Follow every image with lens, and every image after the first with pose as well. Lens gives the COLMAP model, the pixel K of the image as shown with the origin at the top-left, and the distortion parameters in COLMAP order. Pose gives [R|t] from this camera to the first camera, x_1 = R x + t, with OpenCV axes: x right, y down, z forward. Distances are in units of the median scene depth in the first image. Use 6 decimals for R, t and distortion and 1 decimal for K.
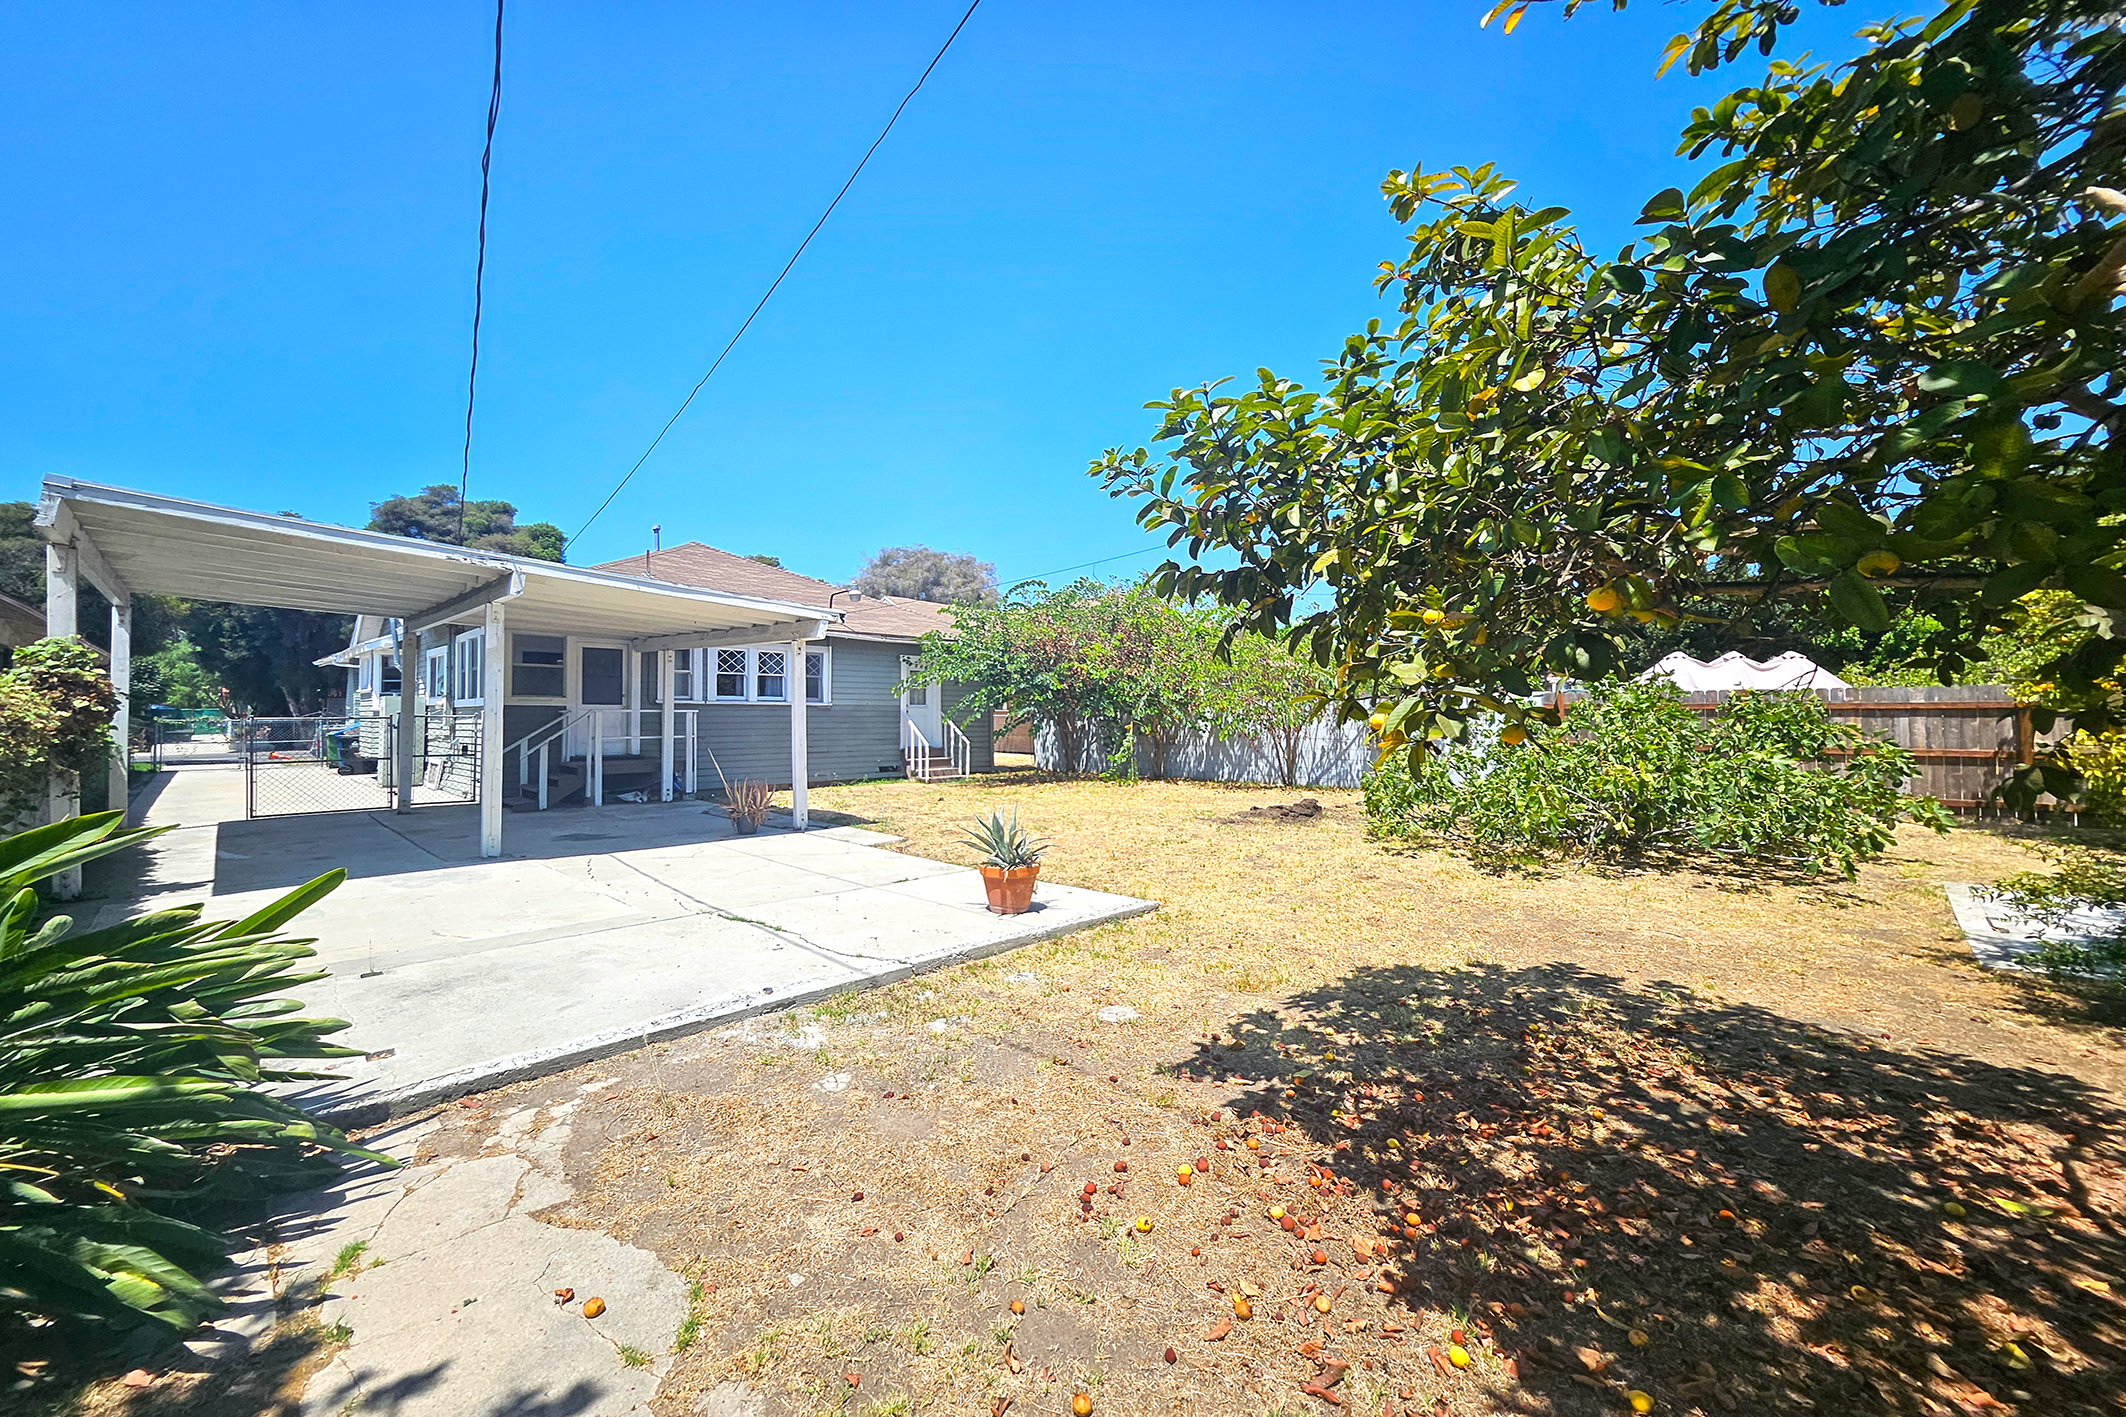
lens RADIAL K [[833.1, 0, 1059.9], [0, 833.1, 712.4], [0, 0, 1]] dist [0.001812, -0.000370]
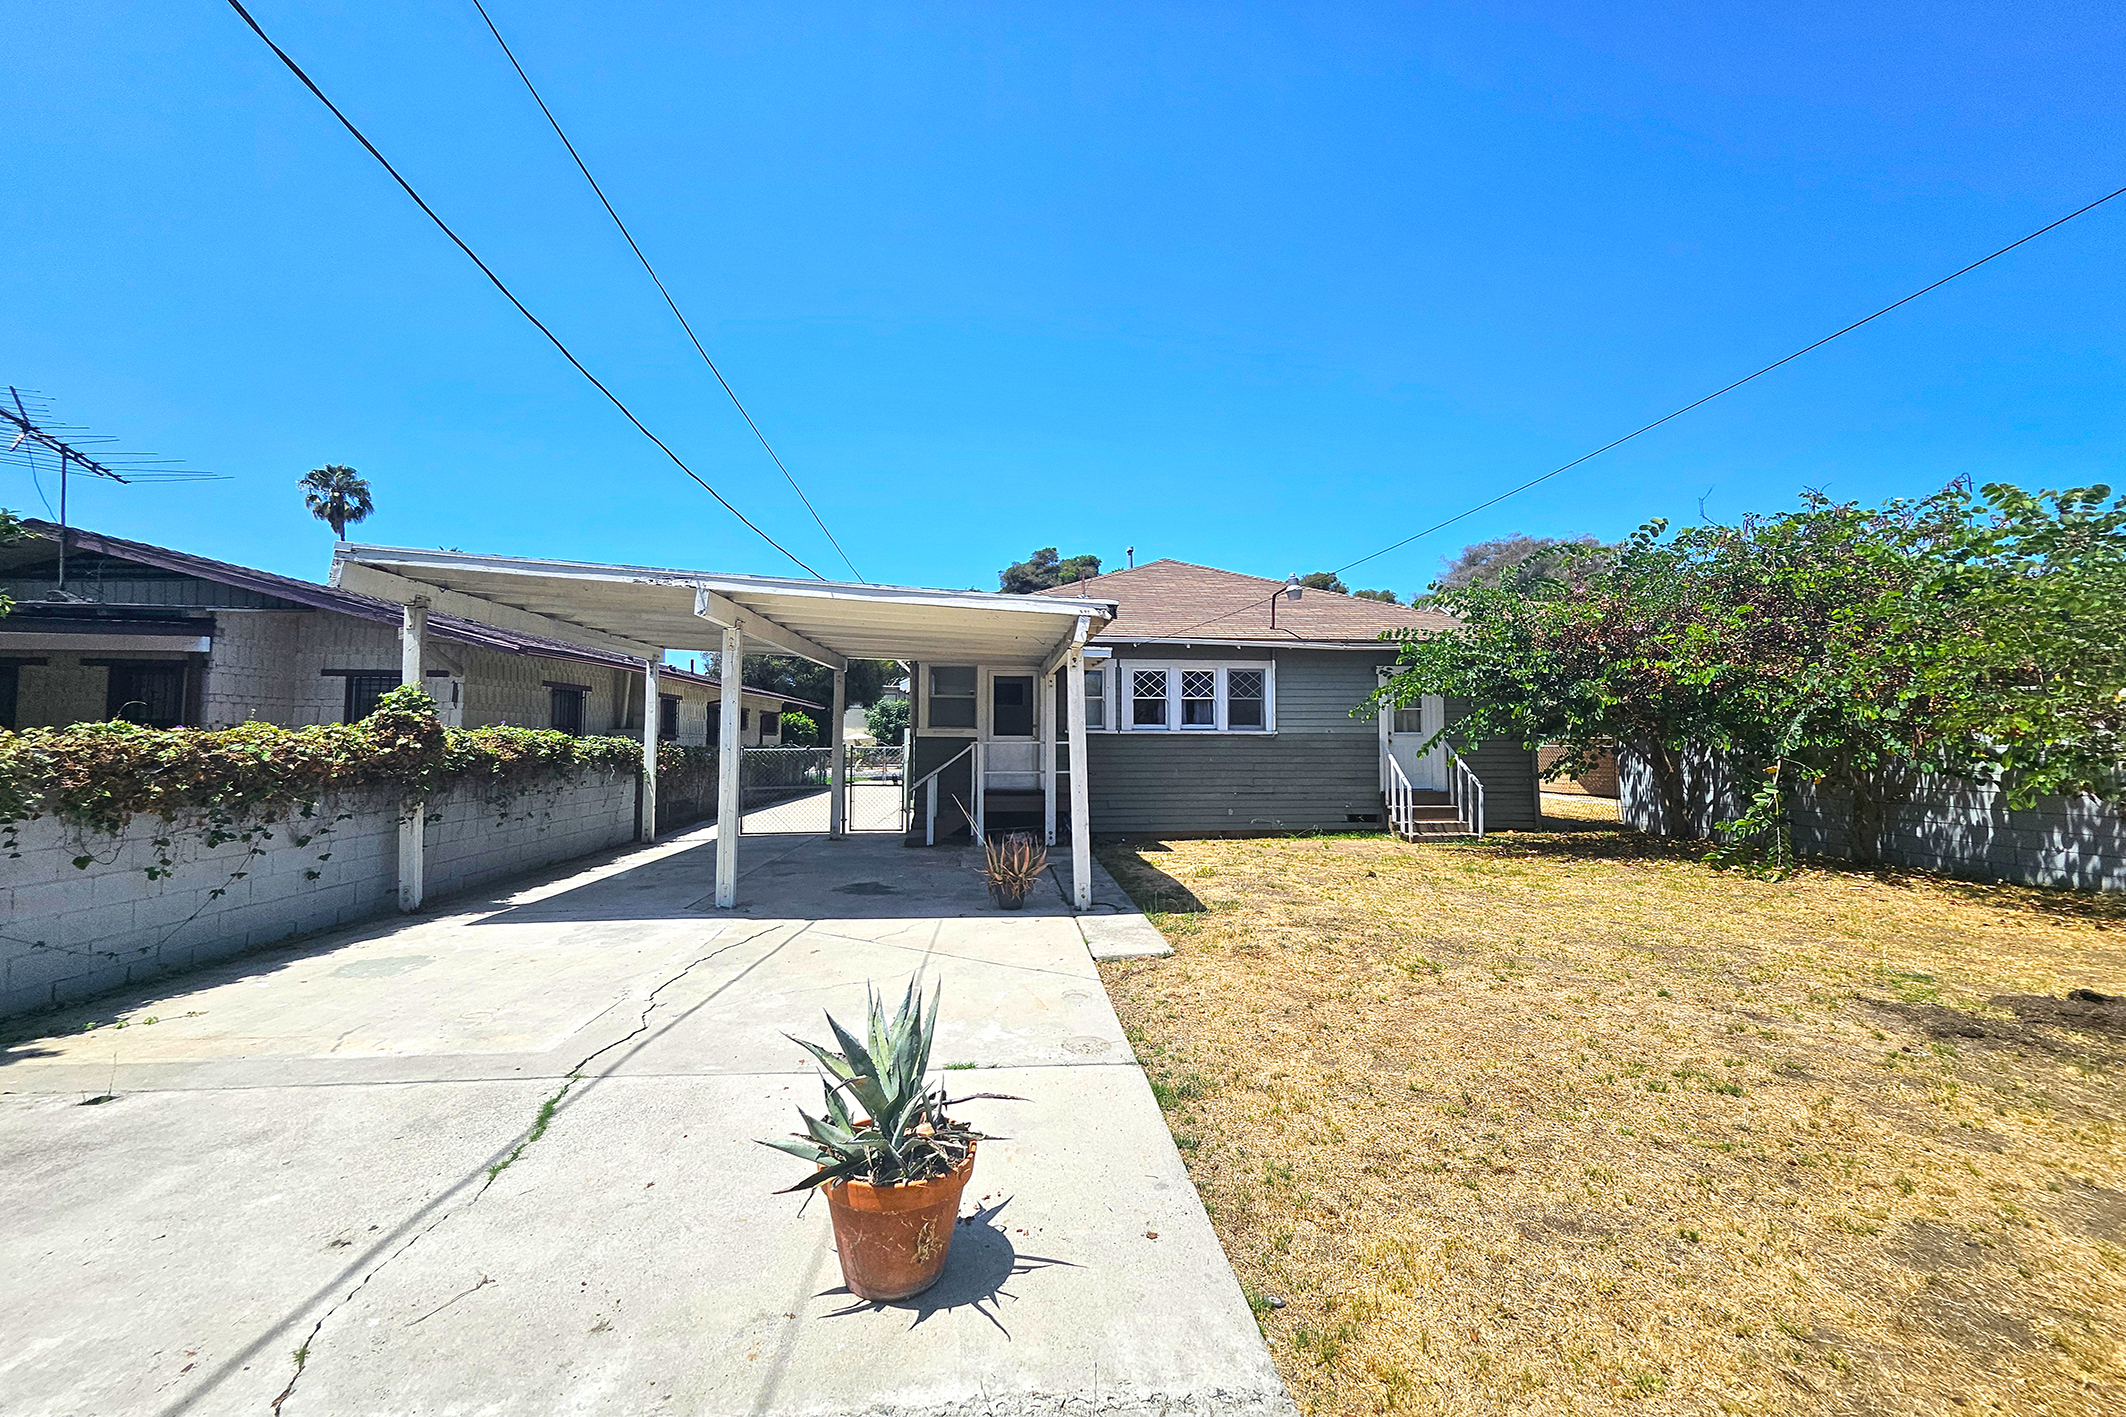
lens RADIAL K [[833.1, 0, 1056.0], [0, 833.1, 708.6], [0, 0, 1]] dist [0.001812, -0.000370]
pose [[0.749593, -0.026133, -0.661383, 0.095692], [0.002677, 0.999332, -0.036452, -0.004353], [0.661894, 0.025554, 0.749162, 0.272064]]
